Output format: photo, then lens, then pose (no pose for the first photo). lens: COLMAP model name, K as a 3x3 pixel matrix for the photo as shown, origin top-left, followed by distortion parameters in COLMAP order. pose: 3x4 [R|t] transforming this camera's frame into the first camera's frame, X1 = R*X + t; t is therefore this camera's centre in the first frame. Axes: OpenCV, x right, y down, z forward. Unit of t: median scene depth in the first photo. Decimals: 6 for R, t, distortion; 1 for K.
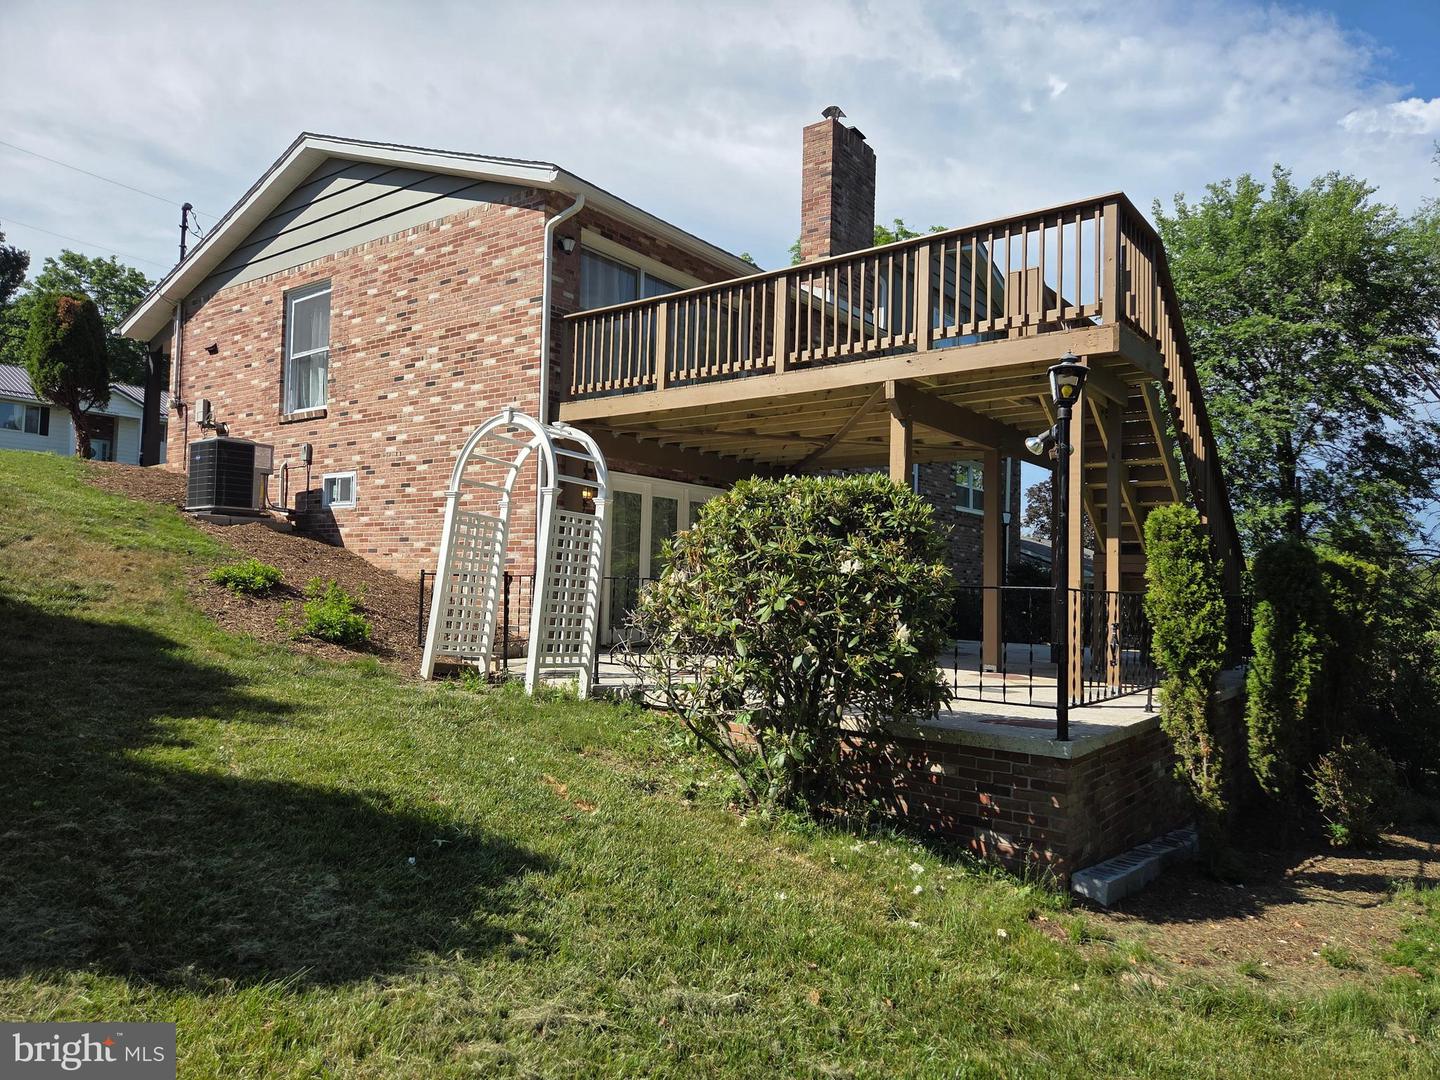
lens RADIAL K [[963.9, 0, 717.3], [0, 963.9, 536.1], [0, 0, 1]] dist [0.067533, -0.043245]
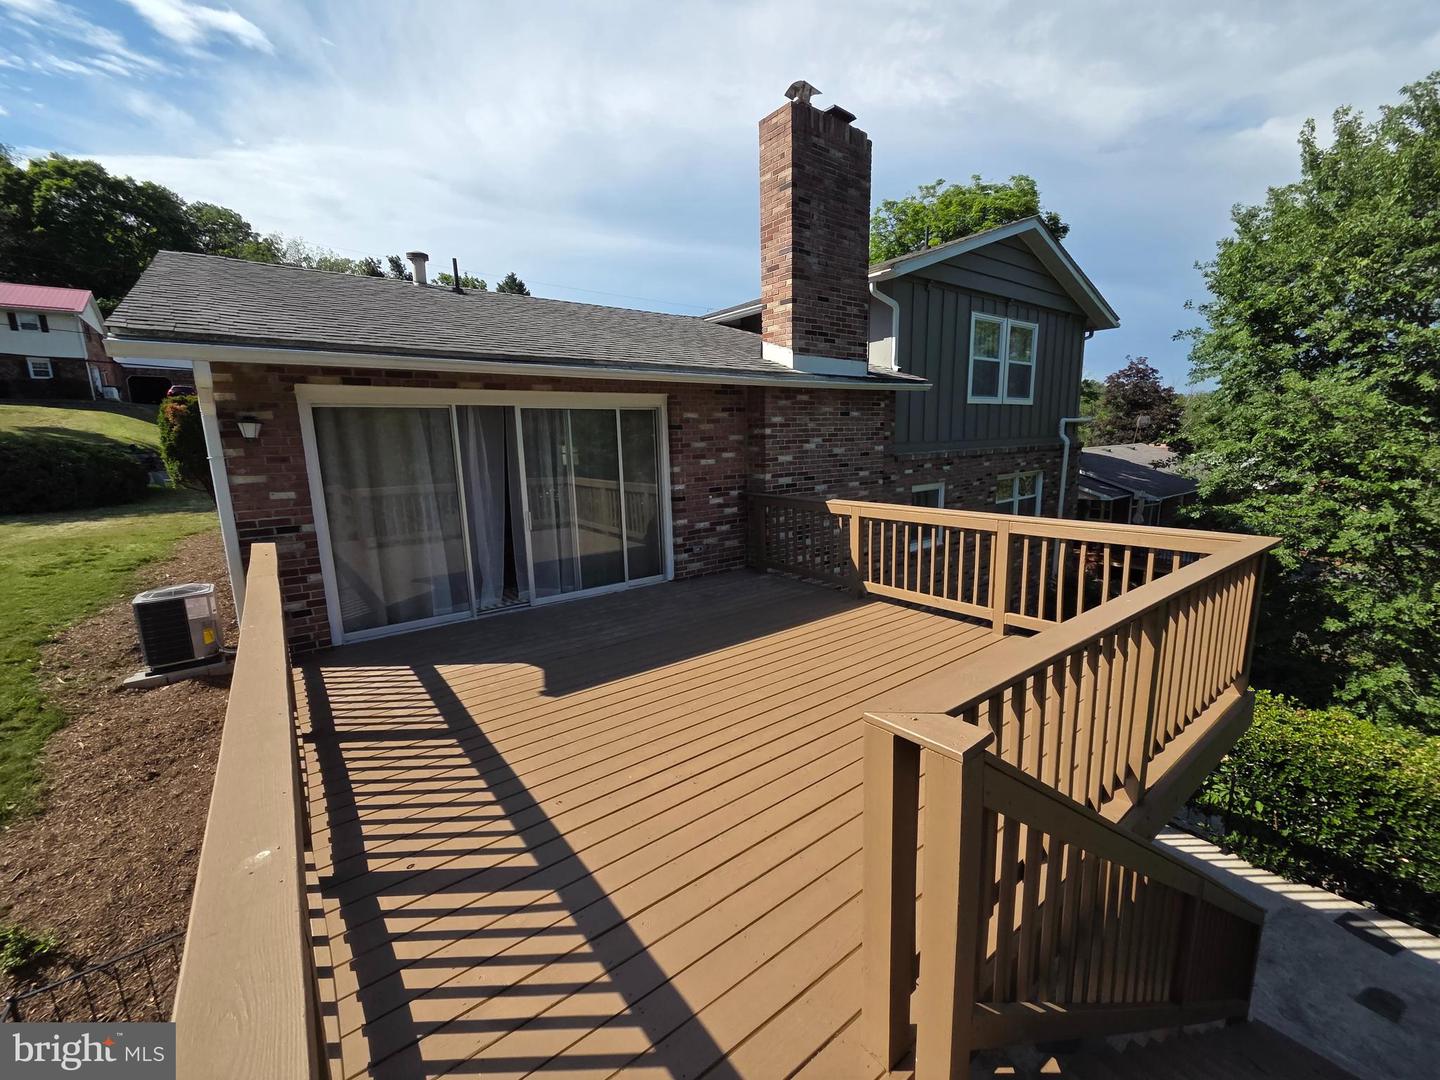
lens RADIAL K [[589.2, 0, 723.9], [0, 589.2, 537.2], [0, 0, 1]] dist [0.008398, 0.000039]
pose [[0.961023, -0.000802, -0.276466, 0.188422], [0.064337, 0.973191, 0.220817, -0.208572], [0.268877, -0.229997, 0.935311, 0.488744]]
